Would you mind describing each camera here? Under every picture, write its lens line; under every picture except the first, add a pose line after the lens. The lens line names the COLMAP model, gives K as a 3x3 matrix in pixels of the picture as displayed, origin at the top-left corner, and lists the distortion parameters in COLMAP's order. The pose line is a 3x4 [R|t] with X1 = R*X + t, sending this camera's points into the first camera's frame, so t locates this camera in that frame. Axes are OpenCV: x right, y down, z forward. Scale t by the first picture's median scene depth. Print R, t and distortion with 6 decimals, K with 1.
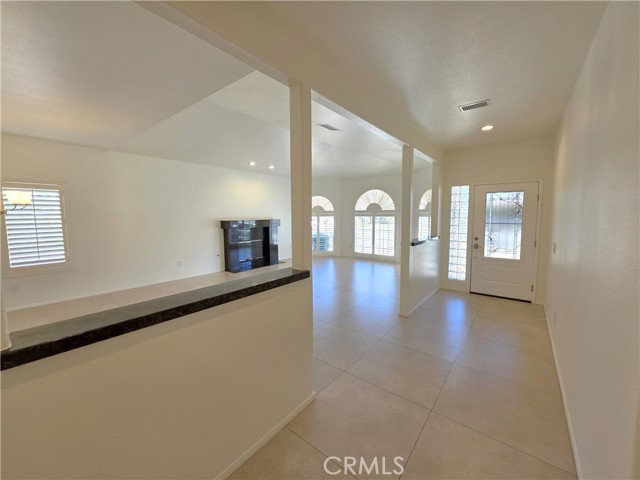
lens RADIAL K [[256.9, 0, 320.7], [0, 256.9, 237.5], [0, 0, 1]] dist [0.002325, -0.000428]
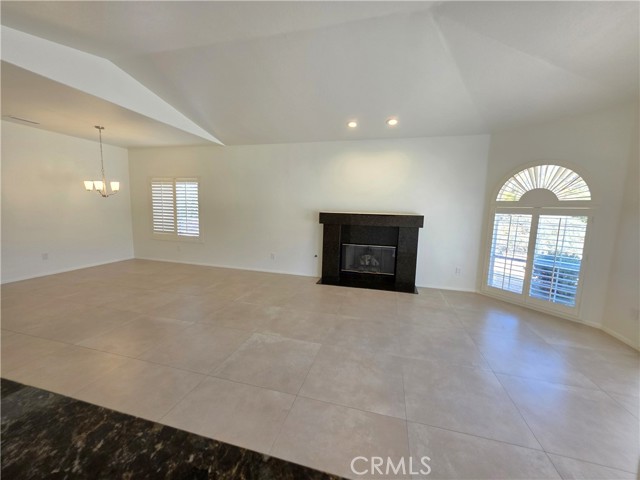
lens RADIAL K [[256.9, 0, 319.2], [0, 256.9, 240.7], [0, 0, 1]] dist [0.002325, -0.000428]
pose [[0.388336, 0.143796, -0.910230, 0.317545], [-0.107423, 0.988080, 0.110264, -0.066264], [0.915235, 0.054960, 0.399154, 0.691959]]
